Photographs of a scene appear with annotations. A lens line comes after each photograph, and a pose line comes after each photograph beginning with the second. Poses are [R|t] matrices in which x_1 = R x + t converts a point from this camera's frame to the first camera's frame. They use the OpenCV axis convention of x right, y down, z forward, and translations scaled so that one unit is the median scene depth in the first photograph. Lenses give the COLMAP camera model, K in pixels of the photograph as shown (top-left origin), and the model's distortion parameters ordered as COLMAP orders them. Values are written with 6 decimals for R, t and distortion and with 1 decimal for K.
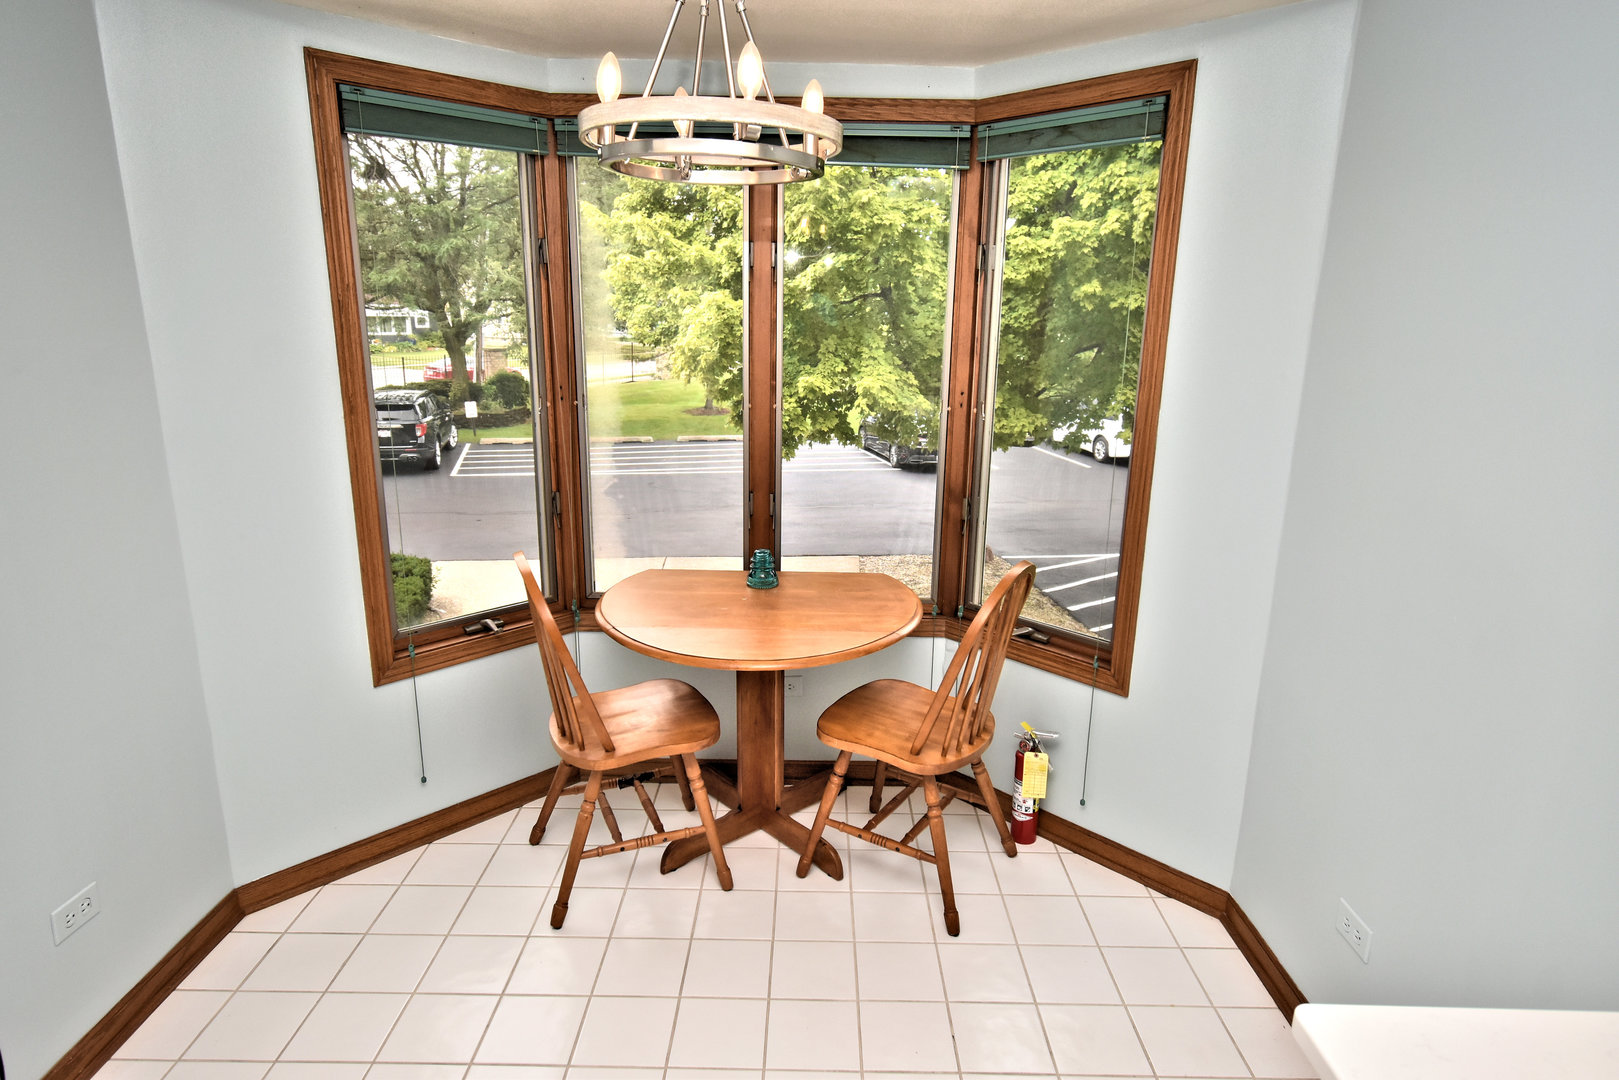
lens RADIAL K [[919.4, 0, 807.5], [0, 919.4, 543.9], [0, 0, 1]] dist [0.001144, -0.000013]
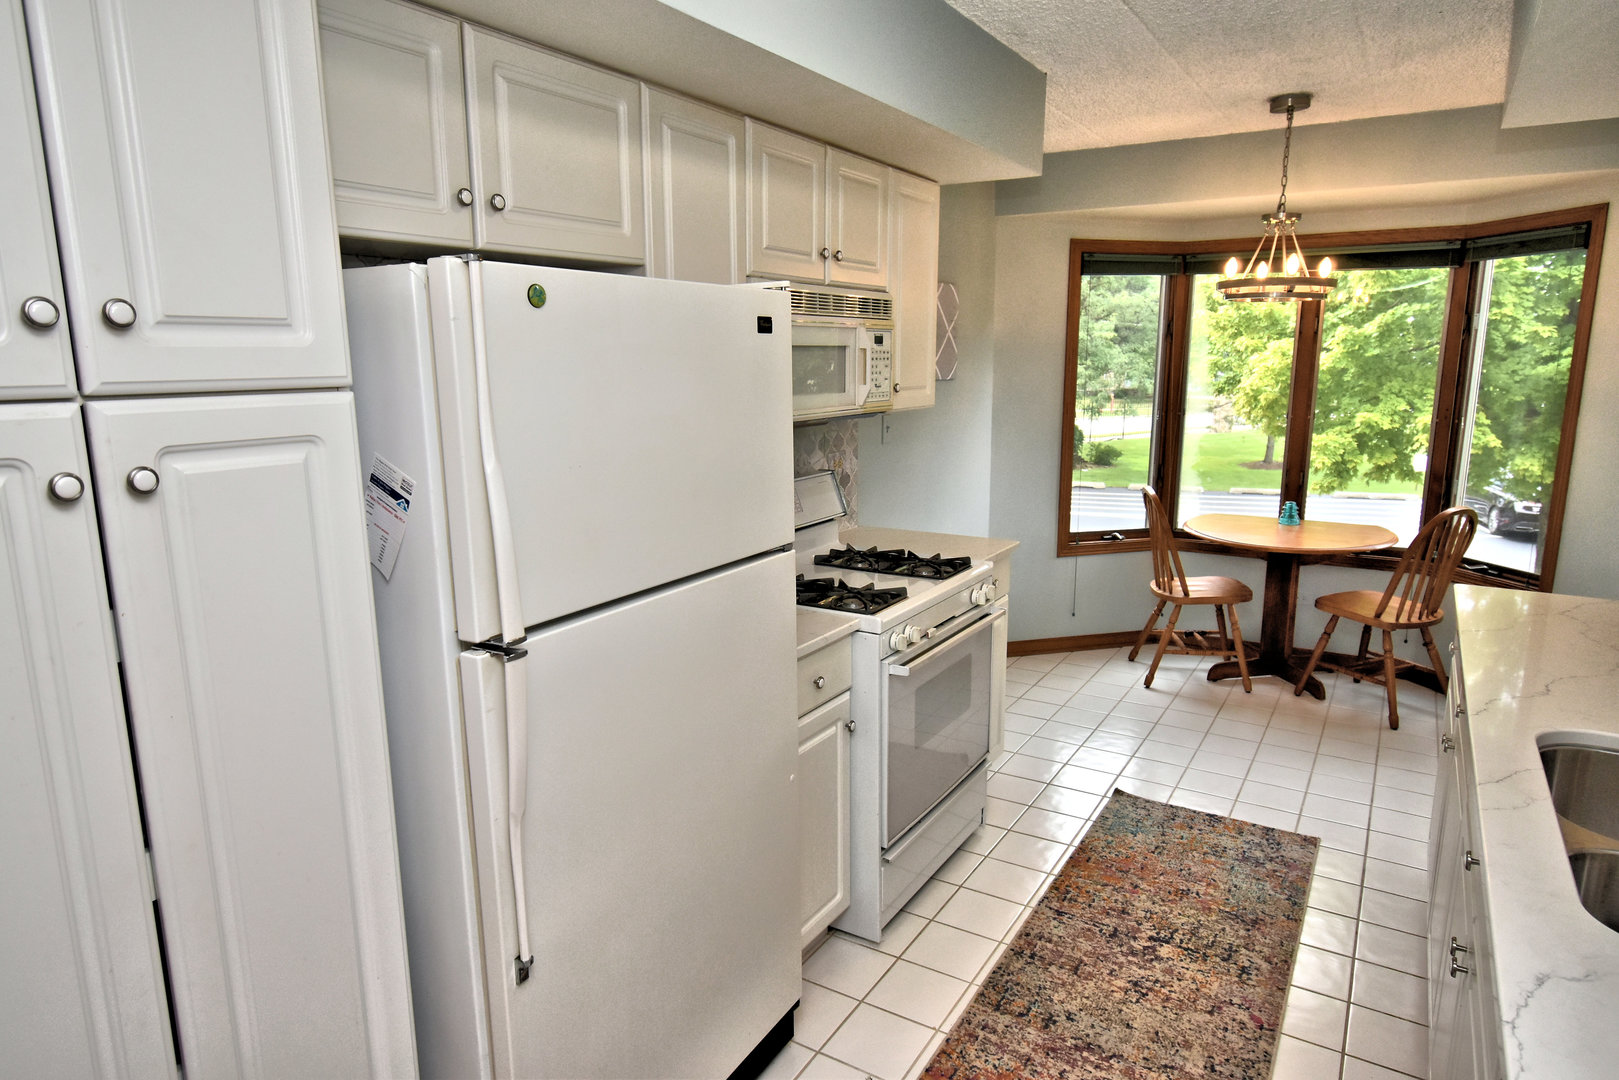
lens RADIAL K [[971.8, 0, 812.6], [0, 971.8, 544.3], [0, 0, 1]] dist [0.000968, 0.000120]
pose [[0.856227, 0.080611, -0.510272, 0.105142], [-0.110664, 0.993442, -0.028753, 0.213087], [0.504608, 0.081088, 0.859532, -0.865785]]
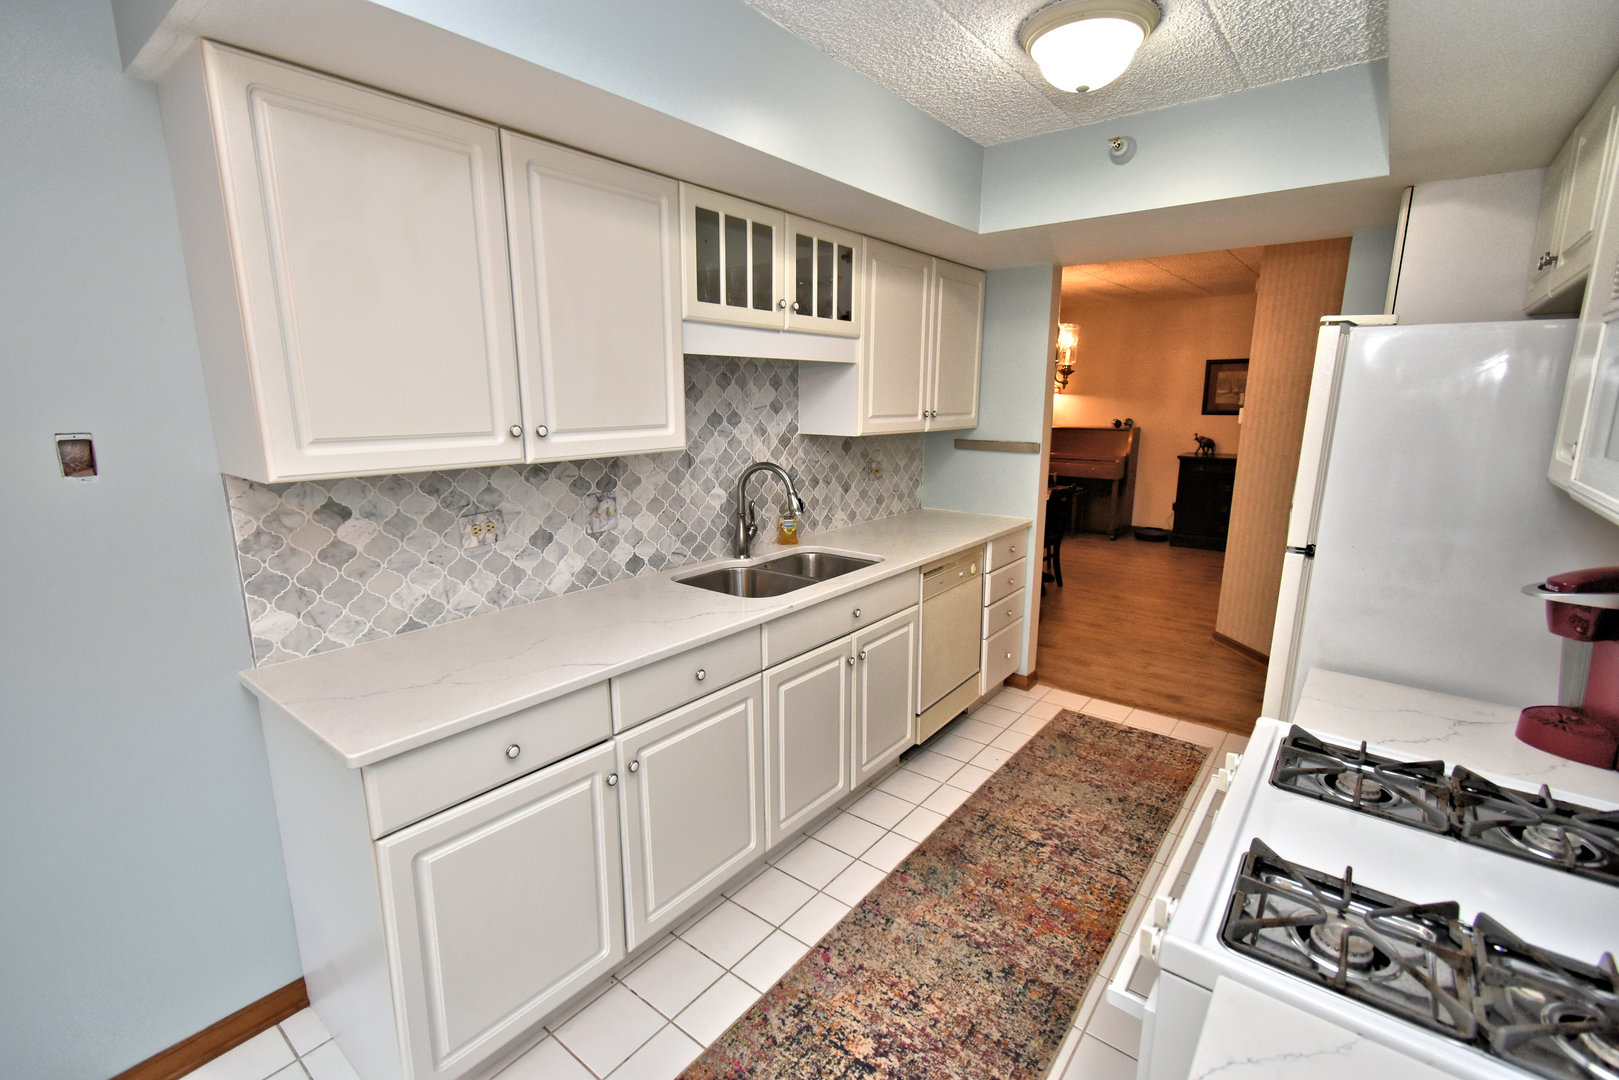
lens RADIAL K [[715.9, 0, 810.4], [0, 715.9, 544.1], [0, 0, 1]] dist [0.011400, -0.005911]
pose [[-0.789516, -0.141405, 0.597218, -0.307254], [0.140713, 0.905467, 0.400412, -0.103094], [-0.597381, 0.400167, -0.694983, 0.379457]]
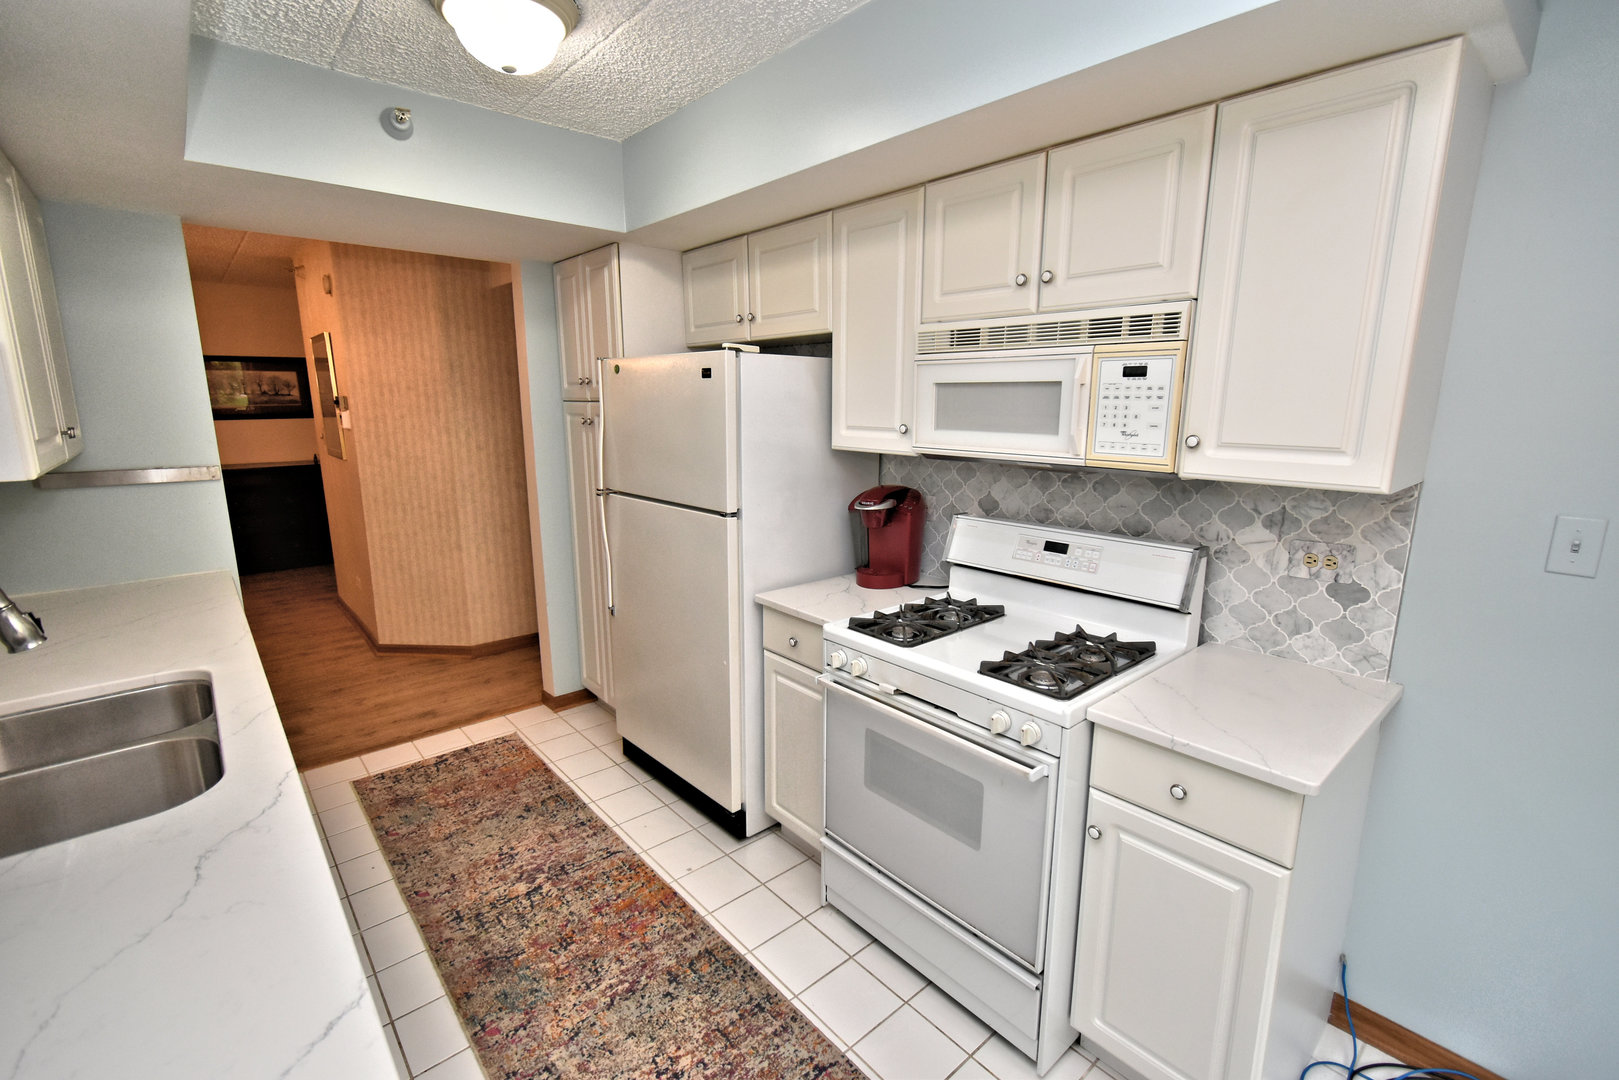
lens RADIAL K [[715.9, 0, 810.4], [0, 715.9, 544.1], [0, 0, 1]] dist [0.011400, -0.005911]
pose [[-0.746034, 0.119859, -0.655032, 0.192257], [-0.177408, 0.912342, 0.368998, -0.085881], [0.641840, 0.391493, -0.659374, 0.327346]]
